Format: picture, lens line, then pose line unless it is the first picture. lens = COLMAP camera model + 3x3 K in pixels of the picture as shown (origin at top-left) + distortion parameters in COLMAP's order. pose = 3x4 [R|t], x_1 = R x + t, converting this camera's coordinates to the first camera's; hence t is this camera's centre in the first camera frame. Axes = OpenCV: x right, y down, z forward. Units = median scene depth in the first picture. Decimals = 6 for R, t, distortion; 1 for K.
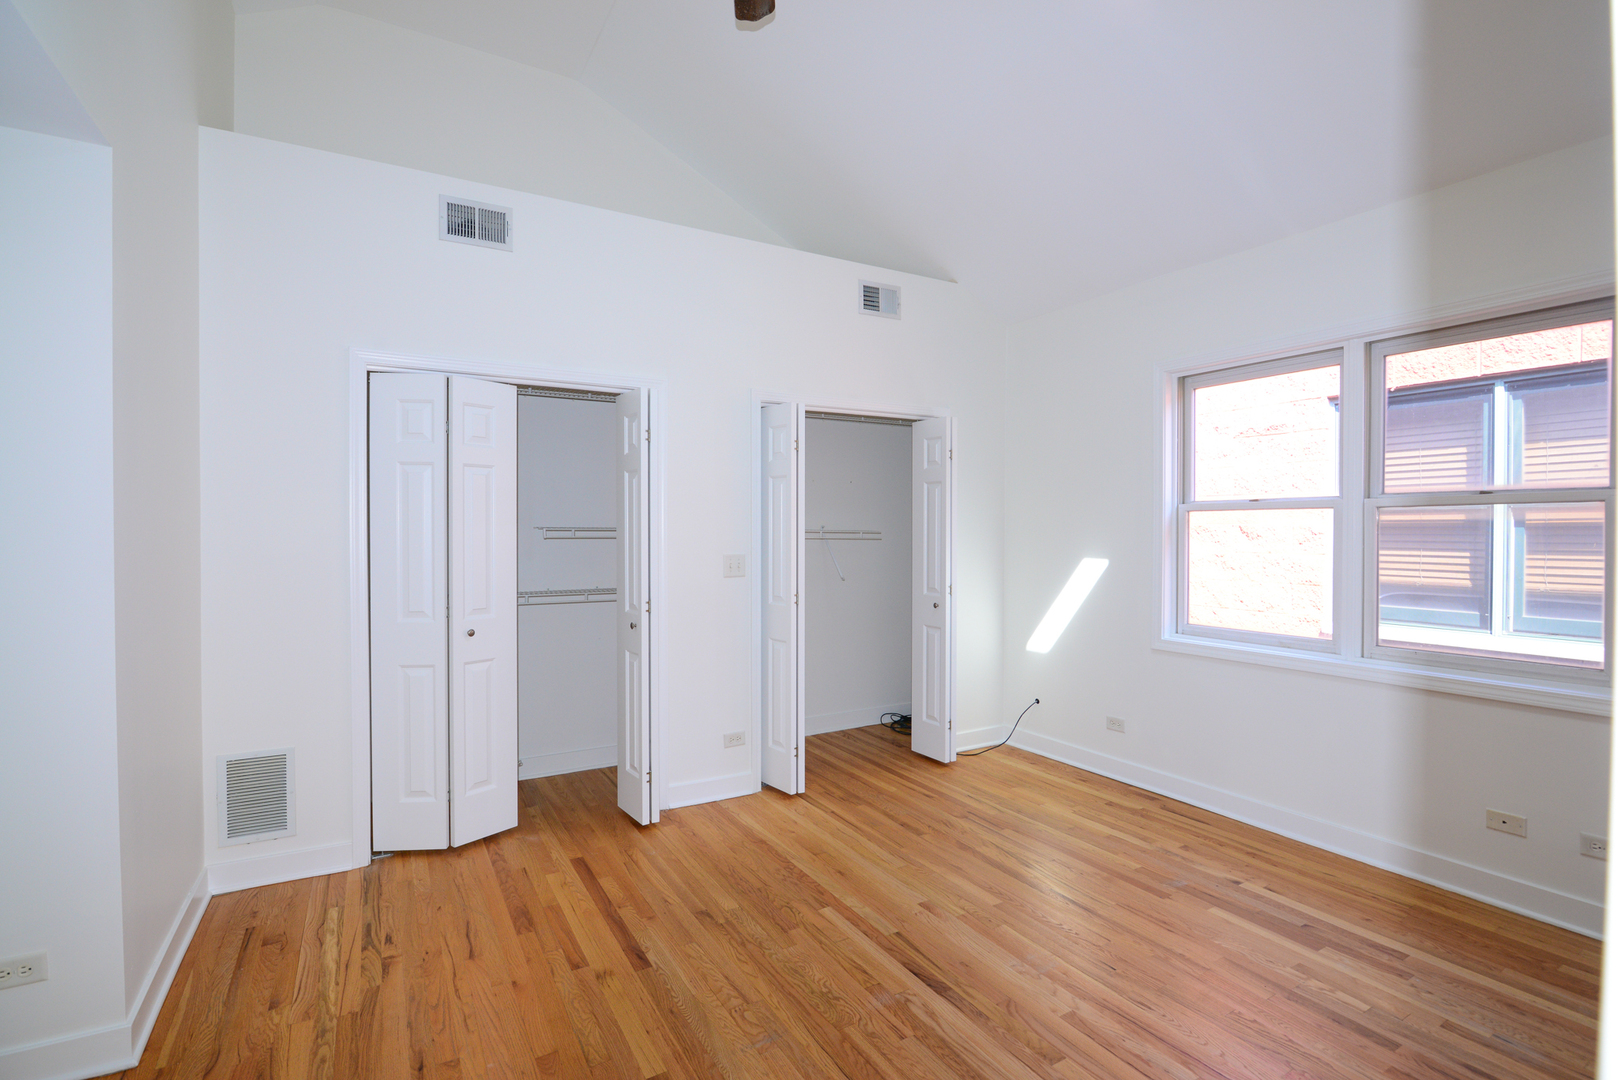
lens RADIAL K [[742.1, 0, 809.0], [0, 742.1, 540.0], [0, 0, 1]] dist [-0.017548, 0.000173]
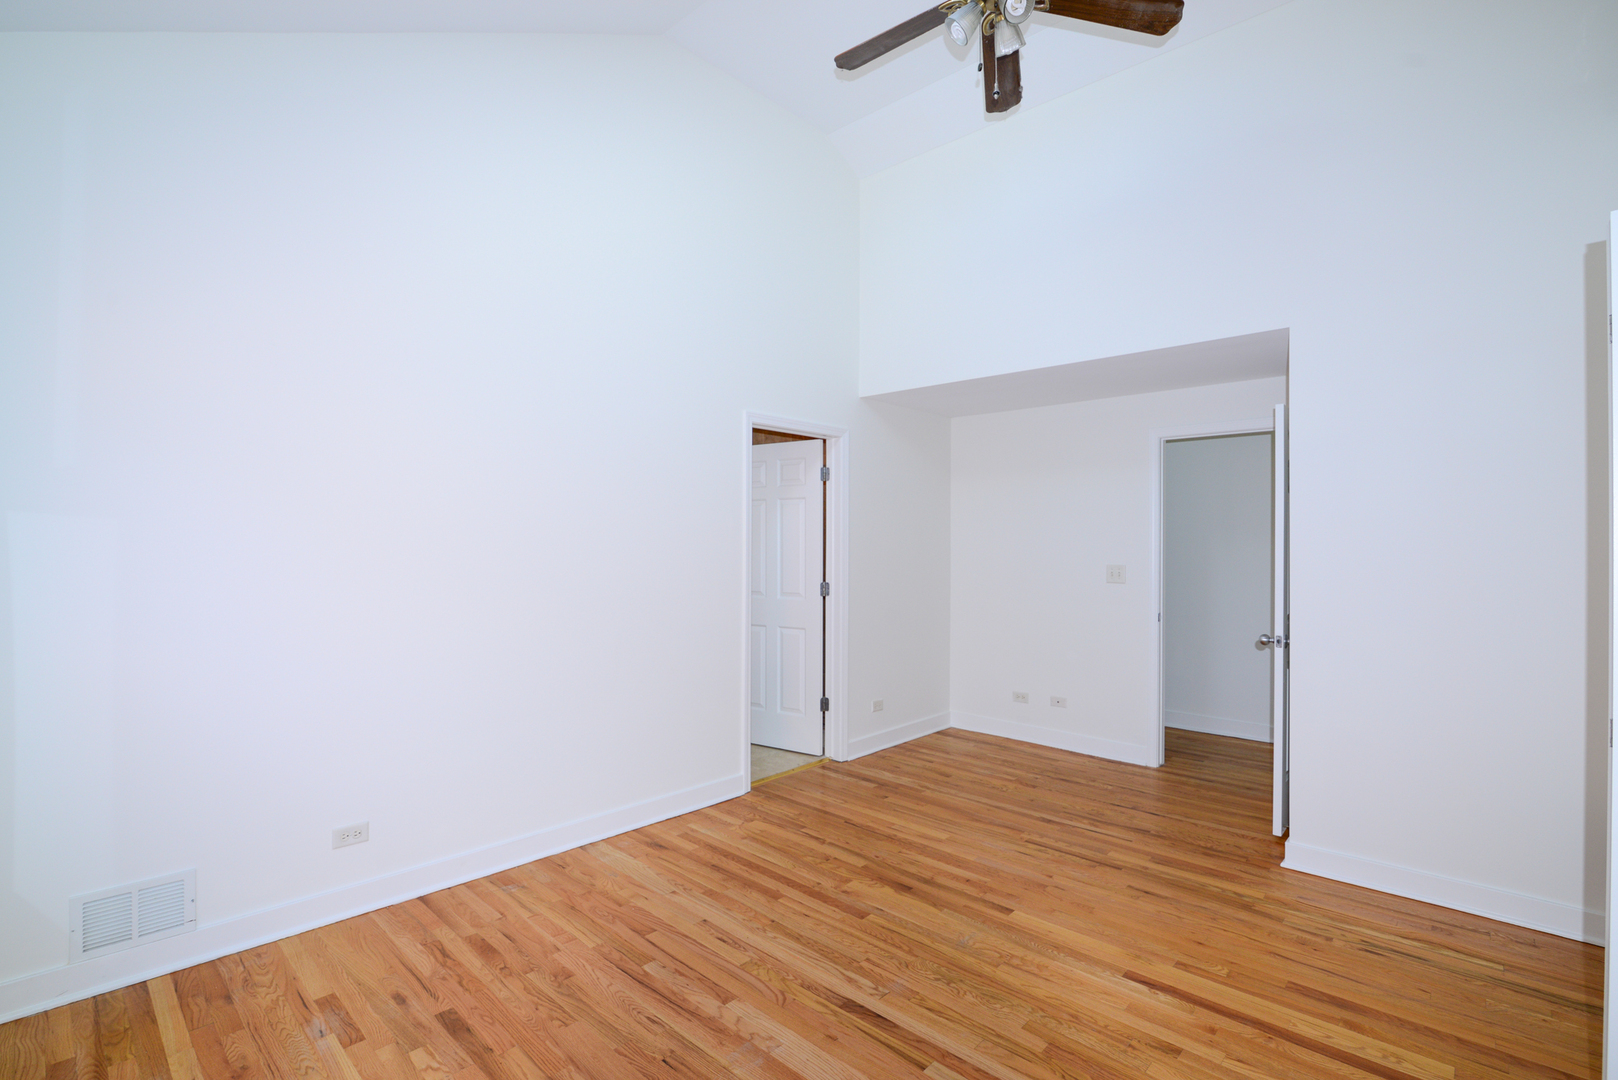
lens RADIAL K [[742.1, 0, 809.0], [0, 742.1, 540.0], [0, 0, 1]] dist [-0.017548, 0.000173]
pose [[-0.955990, -0.007804, -0.293294, 0.431615], [-0.009345, 0.999949, 0.003852, -0.021576], [0.293249, 0.006423, -0.956015, 1.576469]]
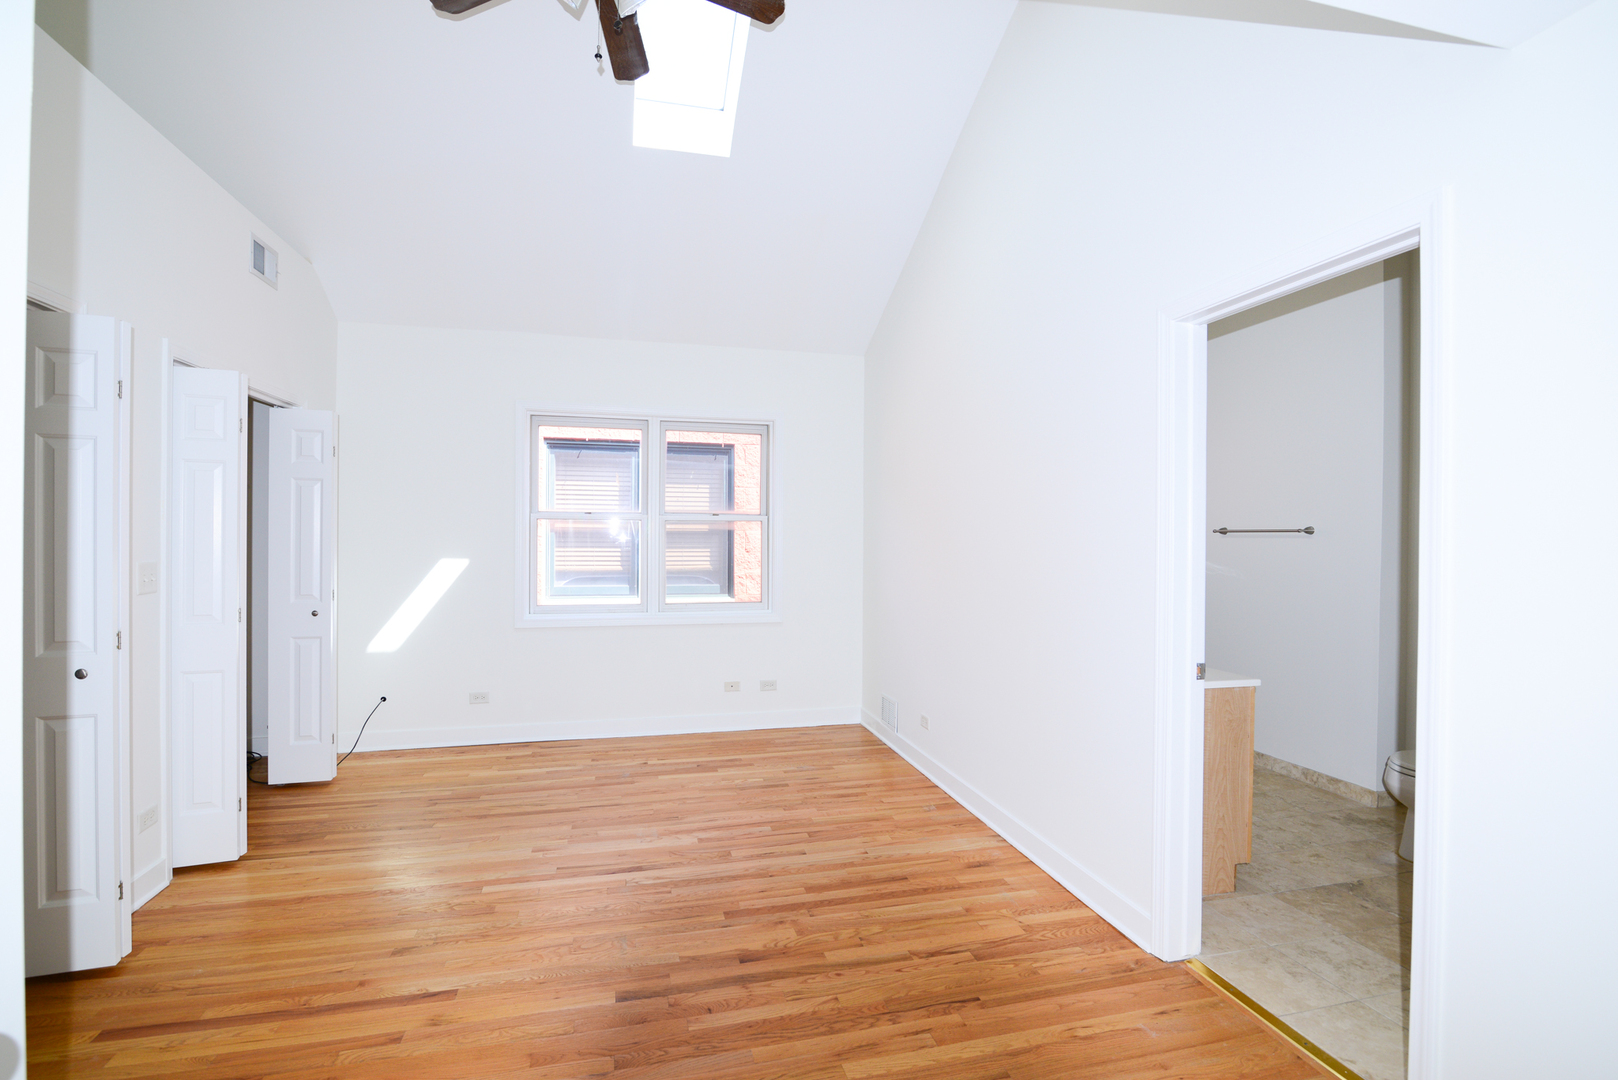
lens RADIAL K [[742.1, 0, 809.0], [0, 742.1, 540.0], [0, 0, 1]] dist [-0.017548, 0.000173]
pose [[0.271346, -0.001429, 0.962481, -0.860788], [0.002302, 0.999997, 0.000835, -0.003255], [-0.962479, 0.001989, 0.271348, 0.258652]]
